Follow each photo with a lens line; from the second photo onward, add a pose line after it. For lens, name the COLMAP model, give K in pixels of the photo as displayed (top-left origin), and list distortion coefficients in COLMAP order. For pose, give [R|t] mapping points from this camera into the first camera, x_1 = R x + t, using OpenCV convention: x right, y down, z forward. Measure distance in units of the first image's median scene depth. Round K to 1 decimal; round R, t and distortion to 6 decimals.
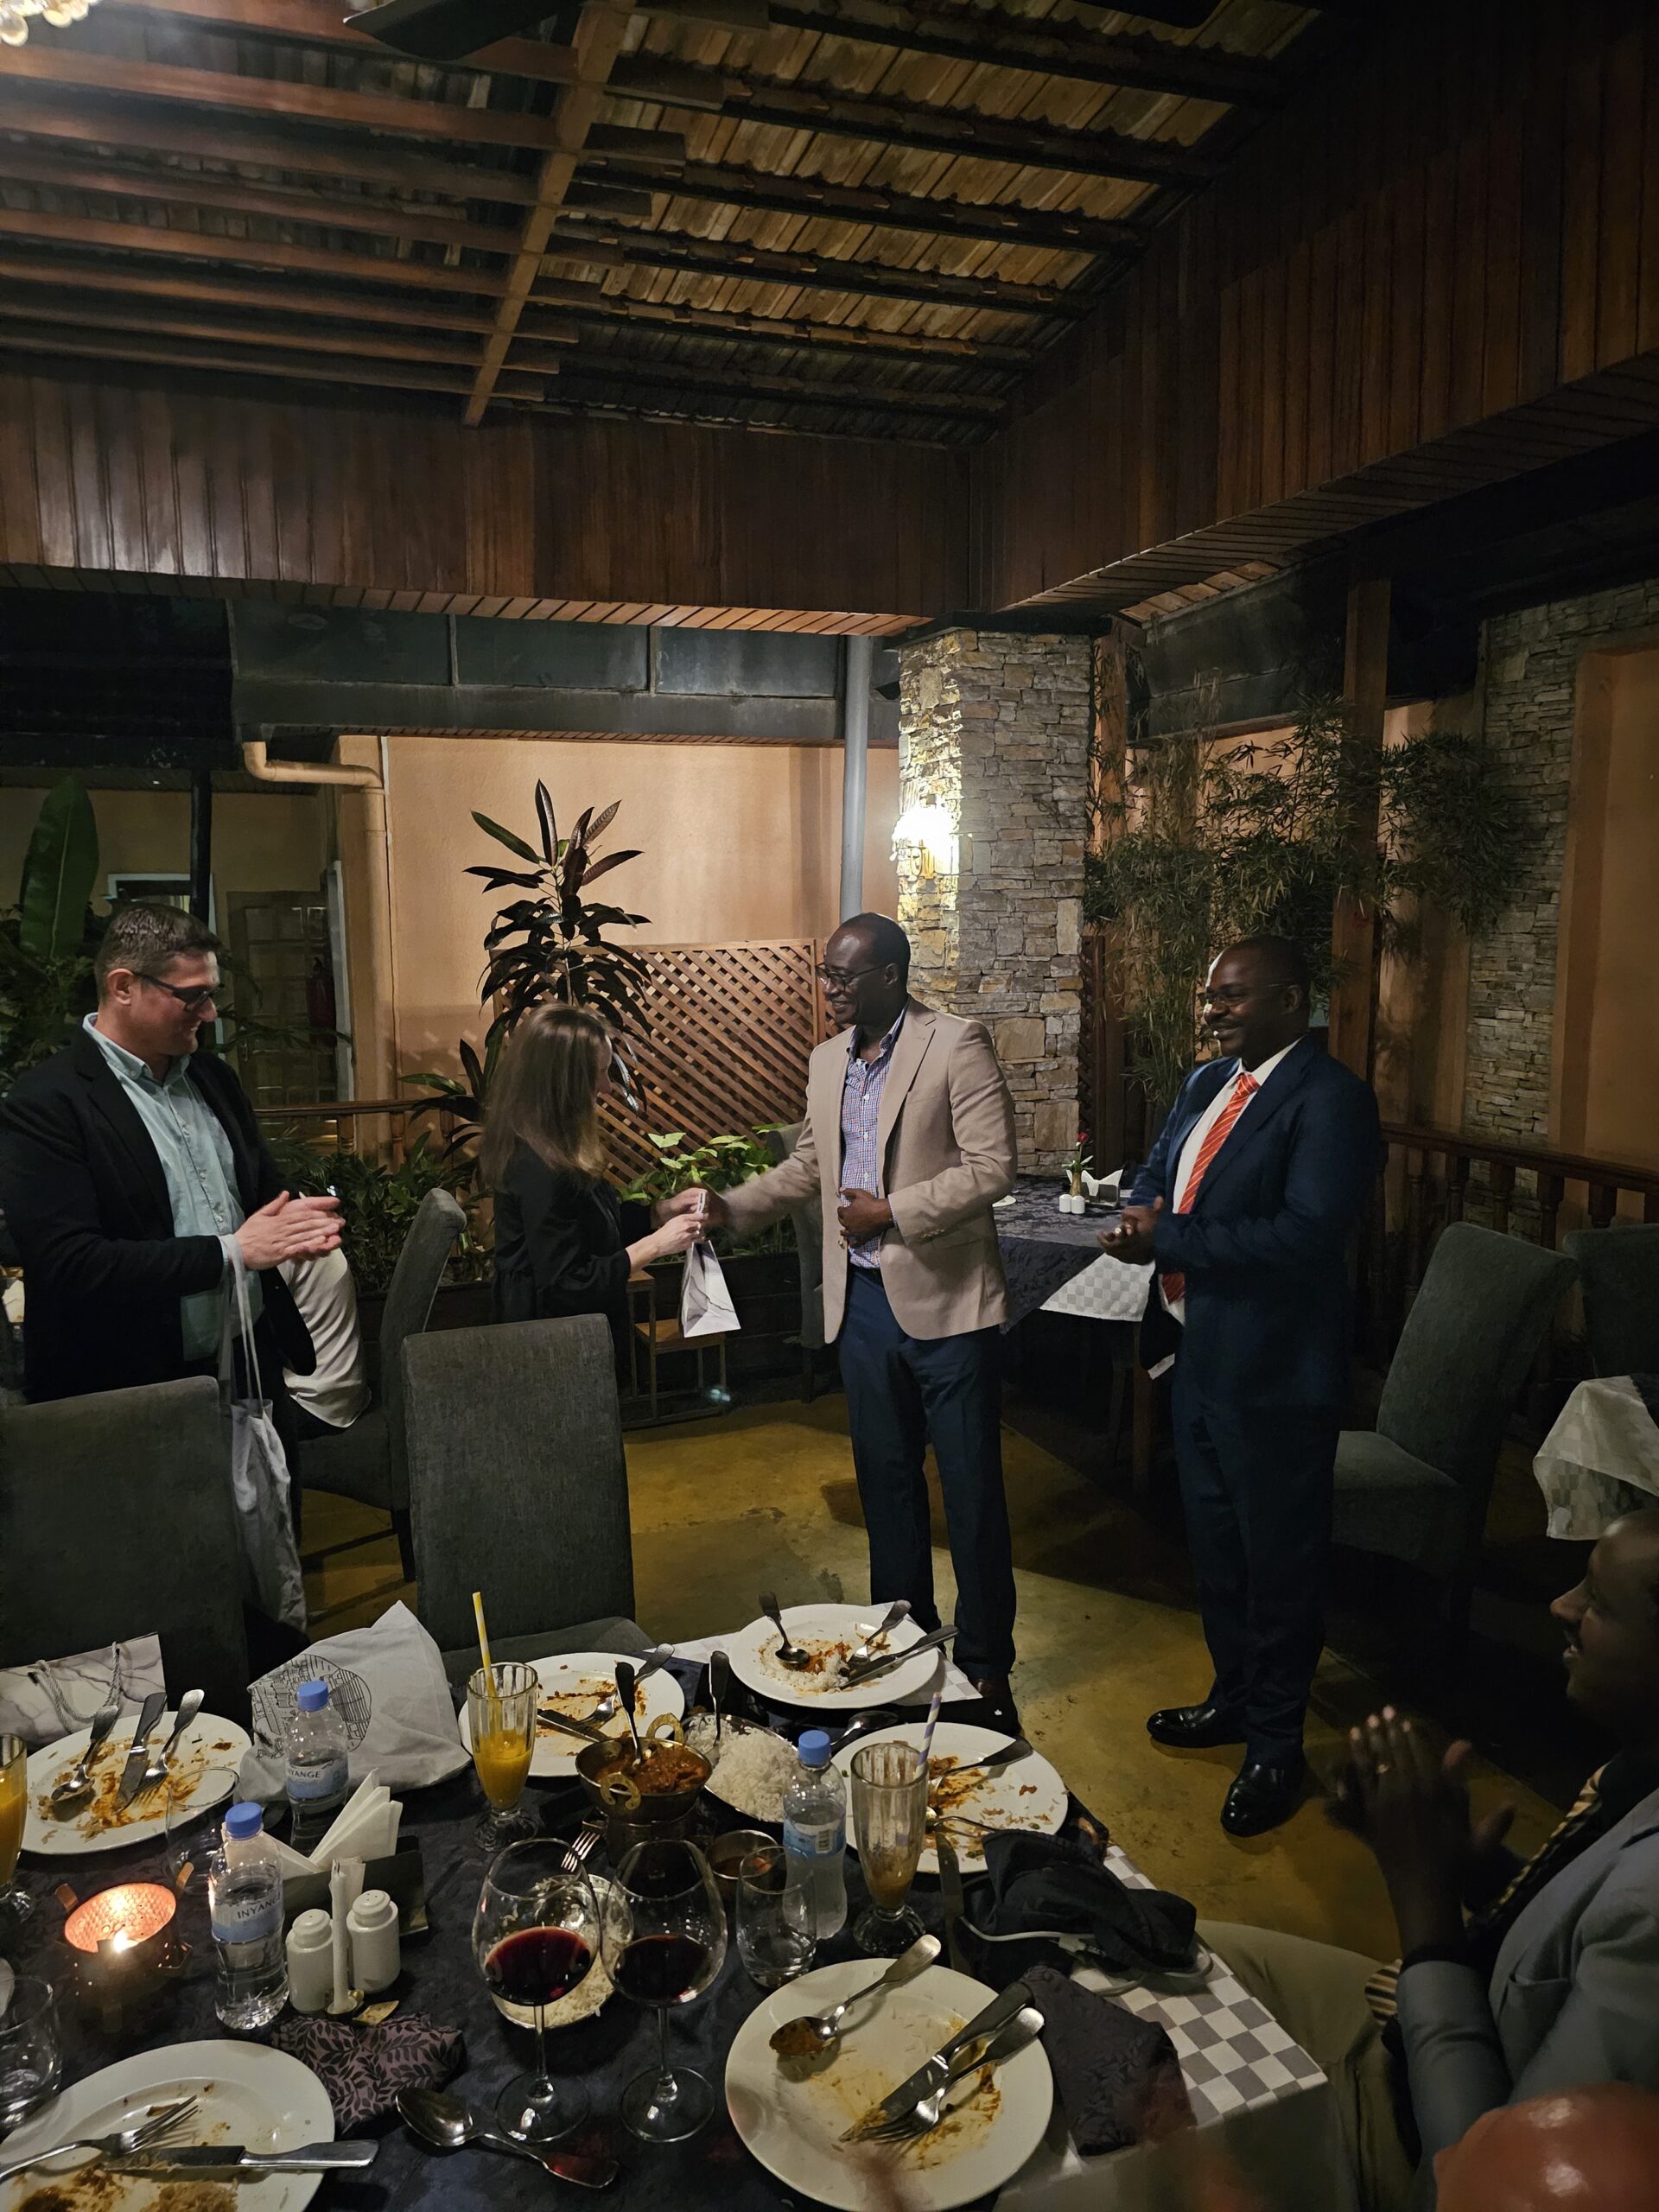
lens RADIAL K [[1531.2, 0, 829.5], [0, 1531.2, 1106.0], [0, 0, 1]] dist [0.069160, -0.080127]
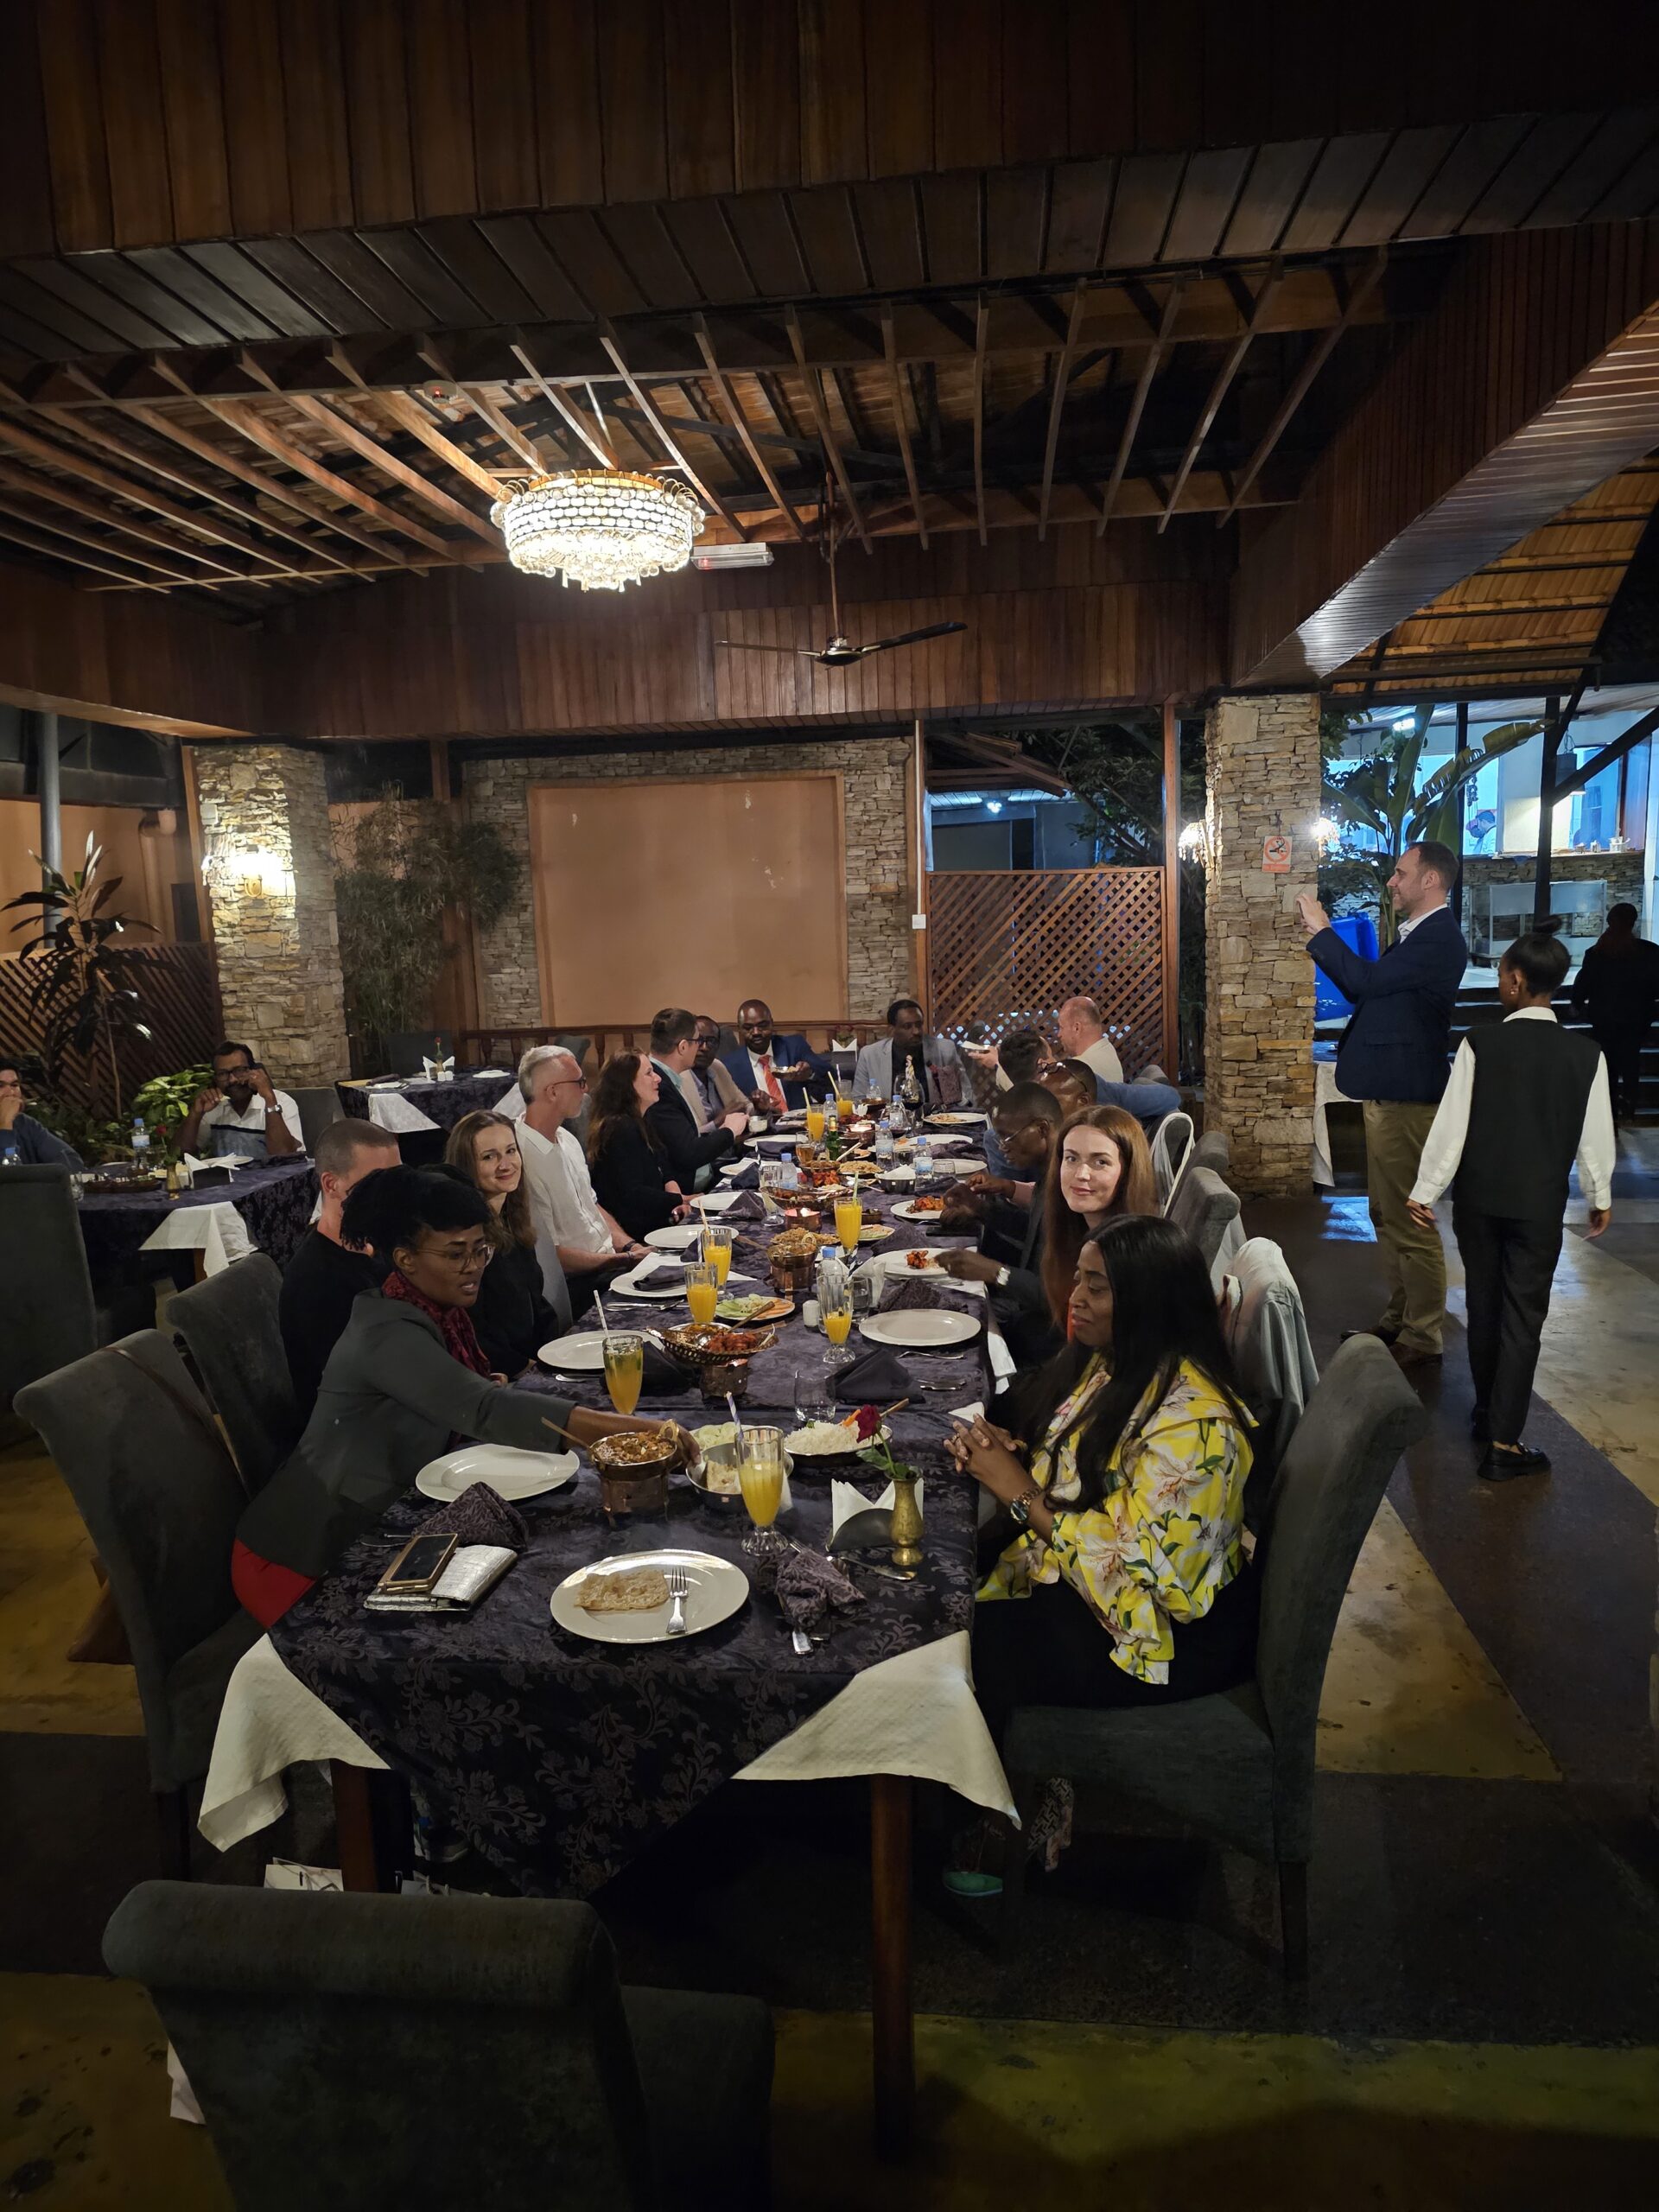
lens RADIAL K [[1479.2, 0, 829.5], [0, 1479.2, 1106.0], [0, 0, 1]] dist [0.069734, -0.073180]
pose [[0.450155, -0.128586, 0.883644, -1.057629], [0.152089, 0.986159, 0.066025, 0.046522], [-0.879903, 0.104671, 0.463481, -0.185720]]
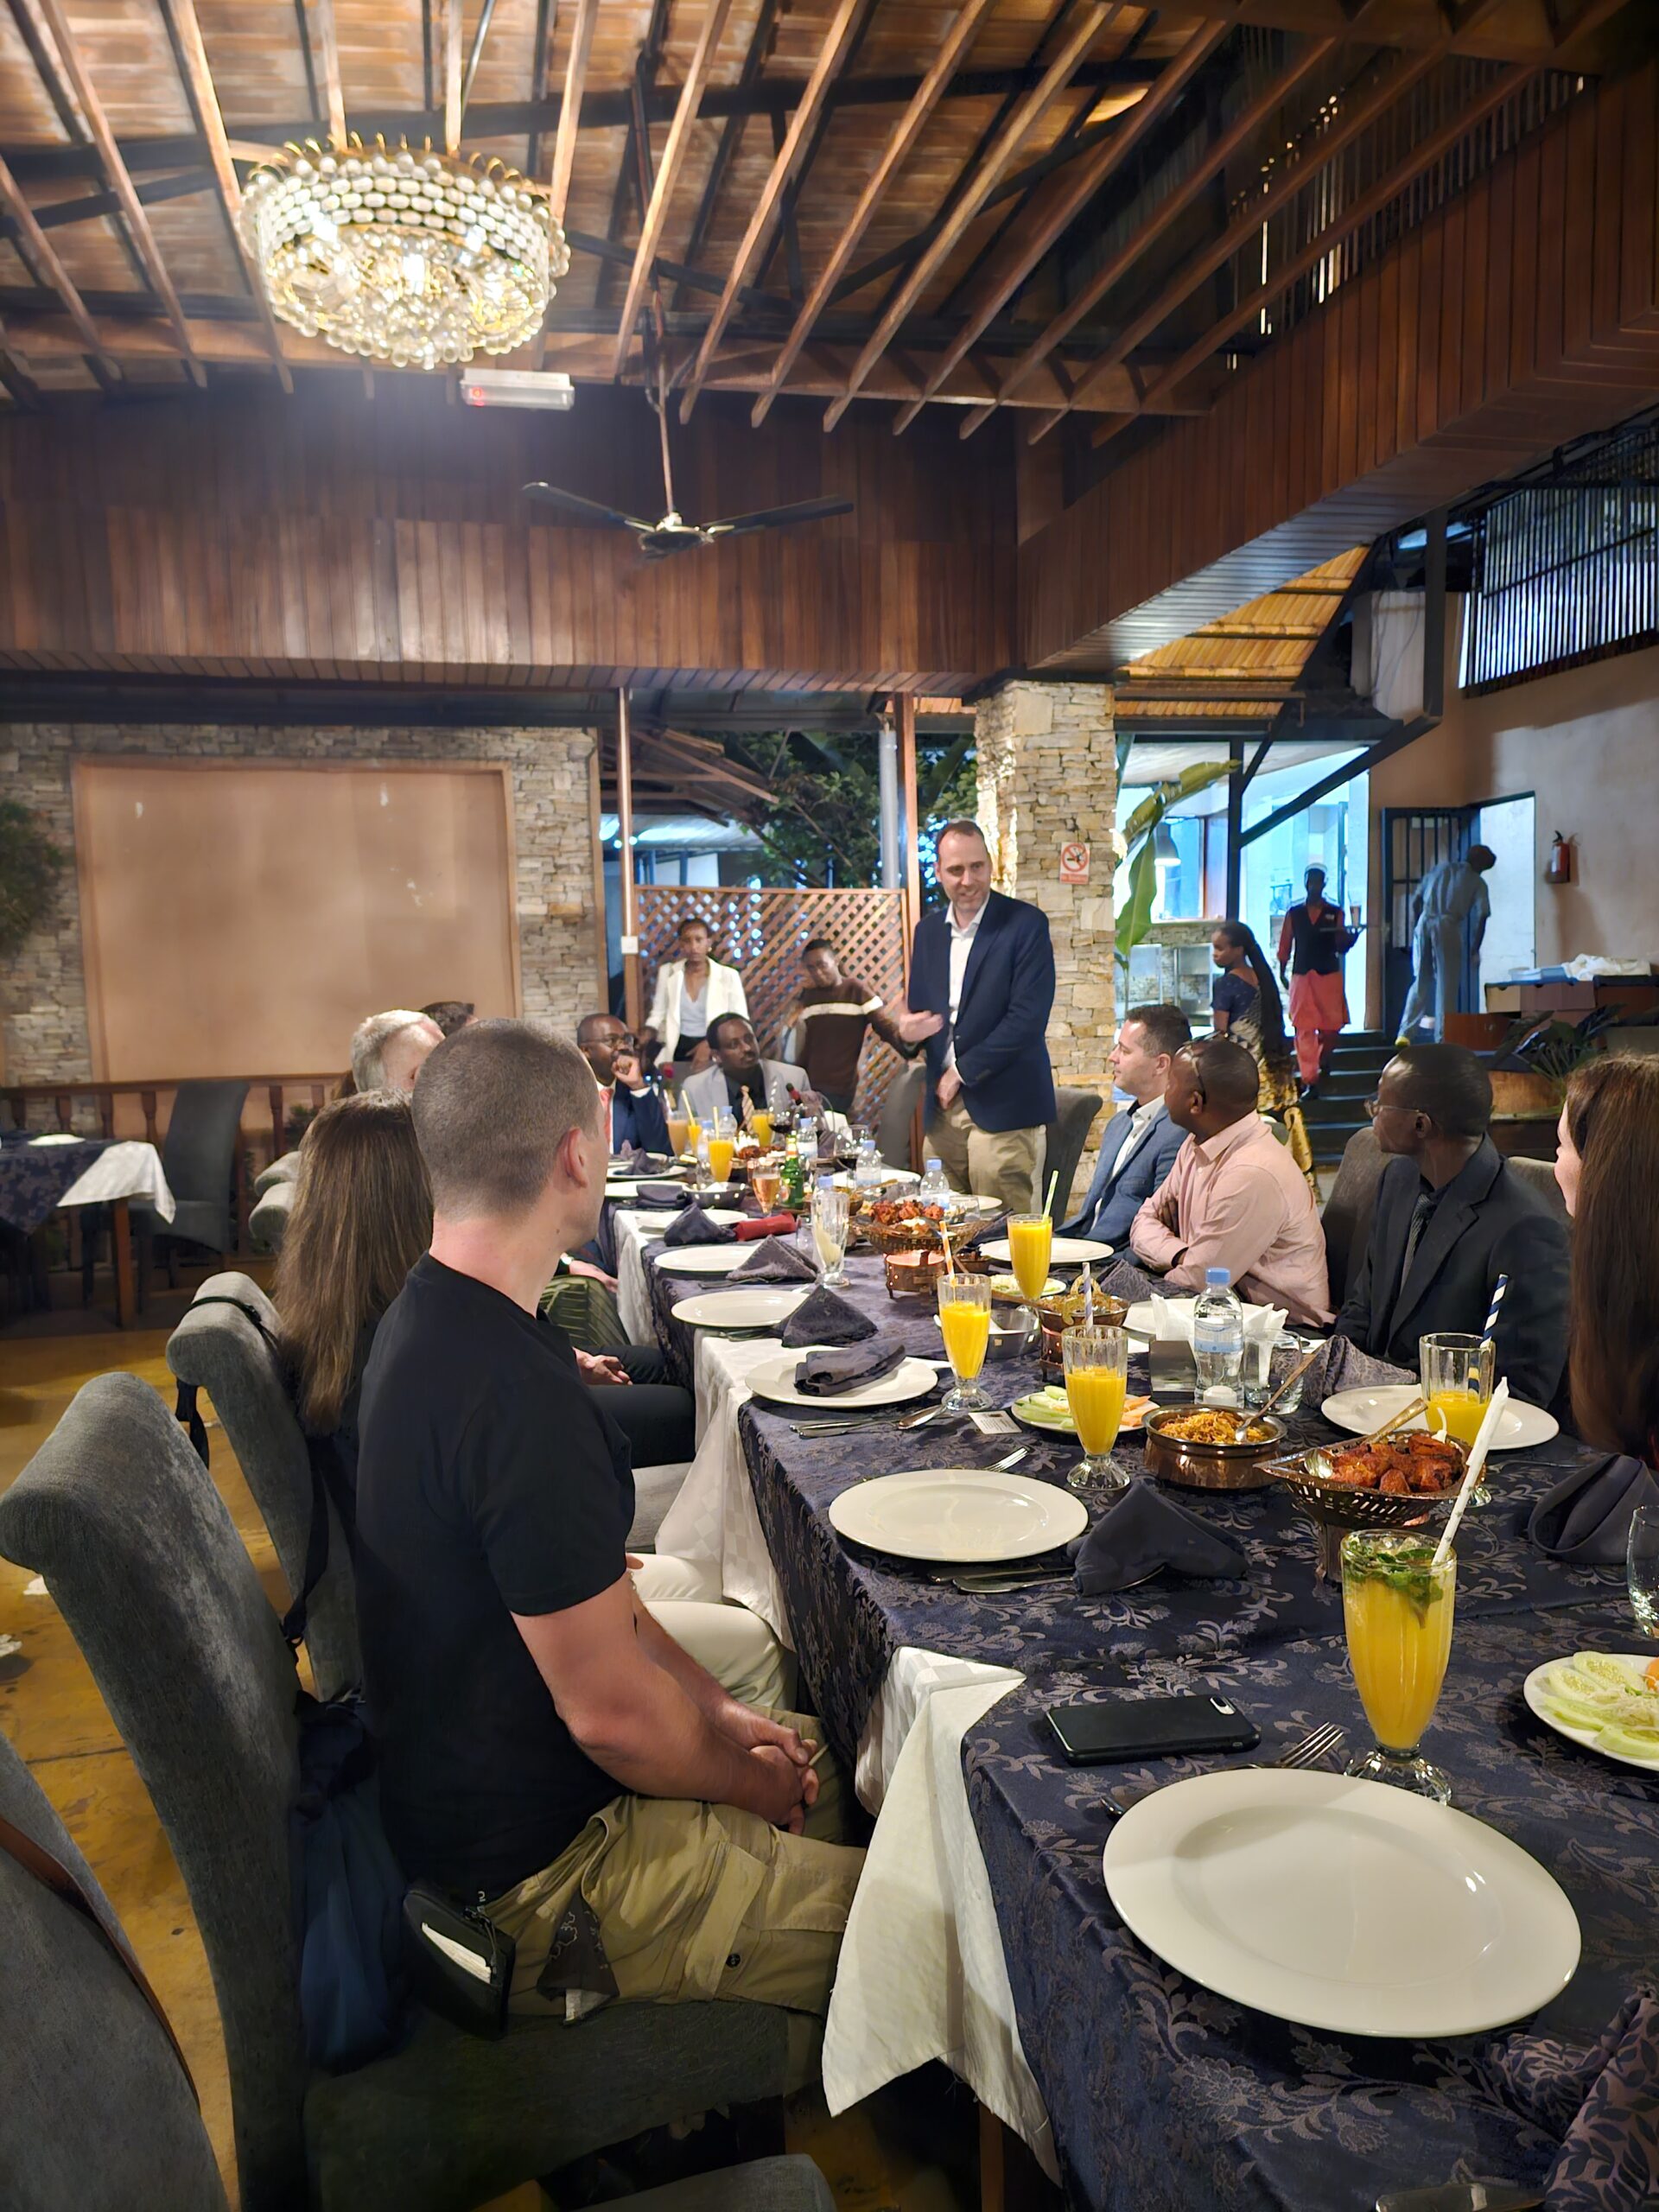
lens RADIAL K [[1531.2, 0, 829.5], [0, 1531.2, 1106.0], [0, 0, 1]] dist [0.069160, -0.080127]
pose [[0.127435, -0.073288, 0.989136, -0.889449], [0.158877, 0.985897, 0.052579, 0.068547], [-0.979039, 0.150451, 0.137282, 0.129277]]
